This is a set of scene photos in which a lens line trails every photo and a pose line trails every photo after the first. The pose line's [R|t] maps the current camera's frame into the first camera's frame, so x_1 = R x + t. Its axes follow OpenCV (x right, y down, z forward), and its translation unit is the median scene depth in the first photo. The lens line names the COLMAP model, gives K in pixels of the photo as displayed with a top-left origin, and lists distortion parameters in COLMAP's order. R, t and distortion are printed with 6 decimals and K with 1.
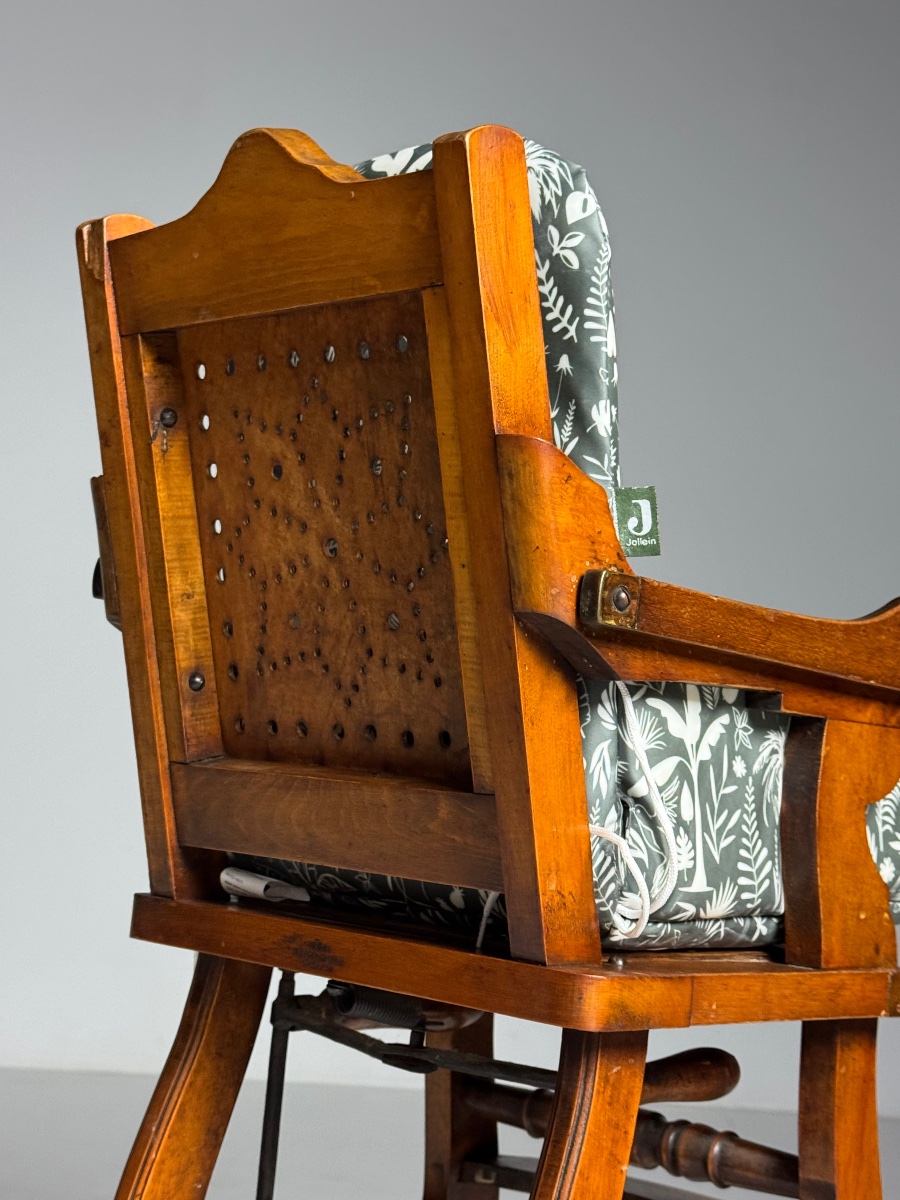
lens RADIAL K [[1873.6, 0, 449.6], [0, 1873.6, 598.1], [0, 0, 1]] dist [0.154704, 0.000000]
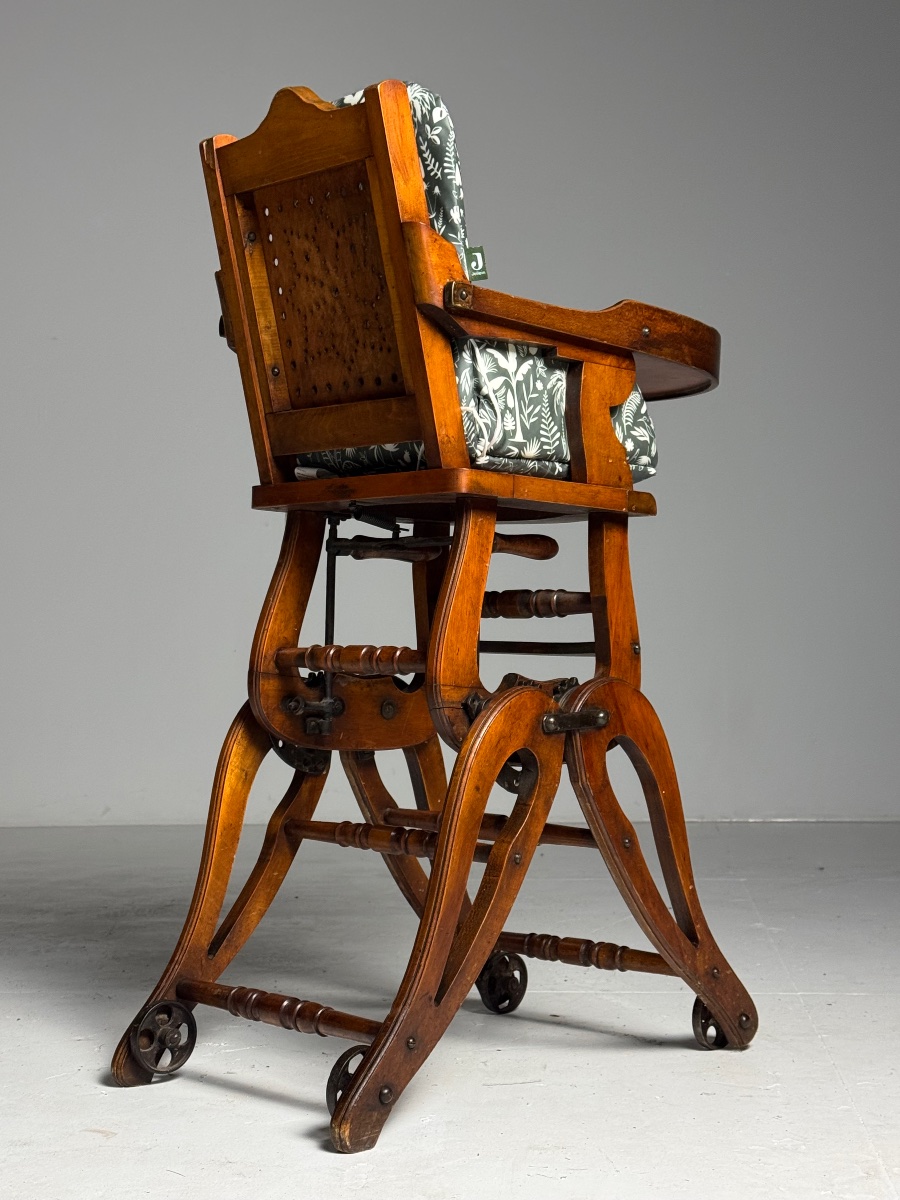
lens RADIAL K [[1873.6, 0, 446.8], [0, 1873.6, 602.4], [0, 0, 1]] dist [0.154704, 0.000000]
pose [[0.997082, -0.061702, -0.044947, 0.129297], [0.063738, 0.996935, 0.045360, 0.224770], [0.042010, -0.048092, 0.997959, -1.060855]]
